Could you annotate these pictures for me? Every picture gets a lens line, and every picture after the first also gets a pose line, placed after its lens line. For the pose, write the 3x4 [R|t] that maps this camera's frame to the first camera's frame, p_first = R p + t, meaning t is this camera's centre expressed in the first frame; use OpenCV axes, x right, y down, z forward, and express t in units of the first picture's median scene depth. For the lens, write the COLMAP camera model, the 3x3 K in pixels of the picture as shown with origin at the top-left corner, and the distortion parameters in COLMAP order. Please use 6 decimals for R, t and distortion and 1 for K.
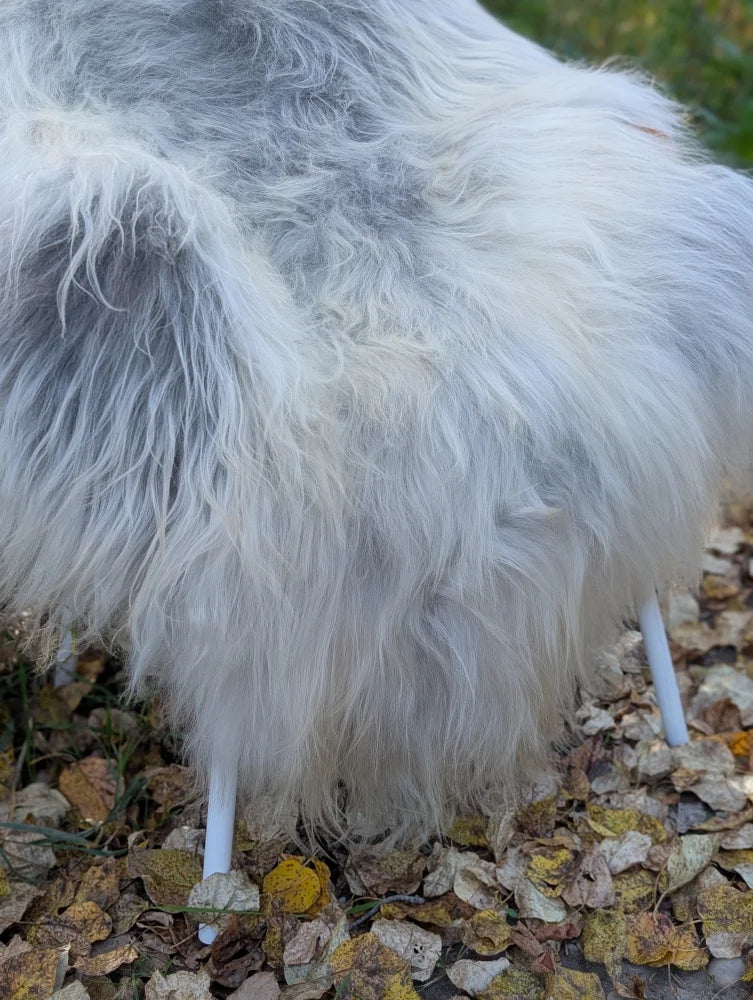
lens RADIAL K [[1447.5, 0, 360.3], [0, 1447.5, 496.5], [0, 0, 1]] dist [0.160700, -0.645314]
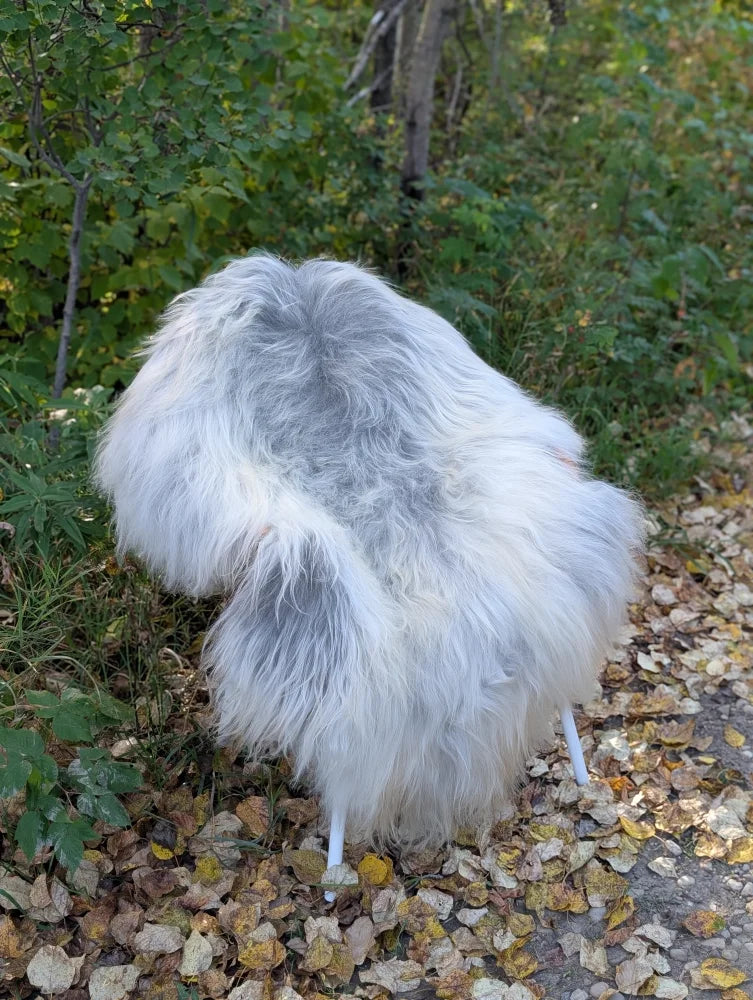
lens RADIAL K [[1437.8, 0, 376.5], [0, 1437.8, 500.0], [0, 0, 1]] dist [0.169455, -0.695629]
pose [[0.999667, -0.005025, 0.025325, -0.087016], [0.003735, 0.998706, 0.050726, -0.305821], [-0.025547, -0.050614, 0.998391, -0.845878]]
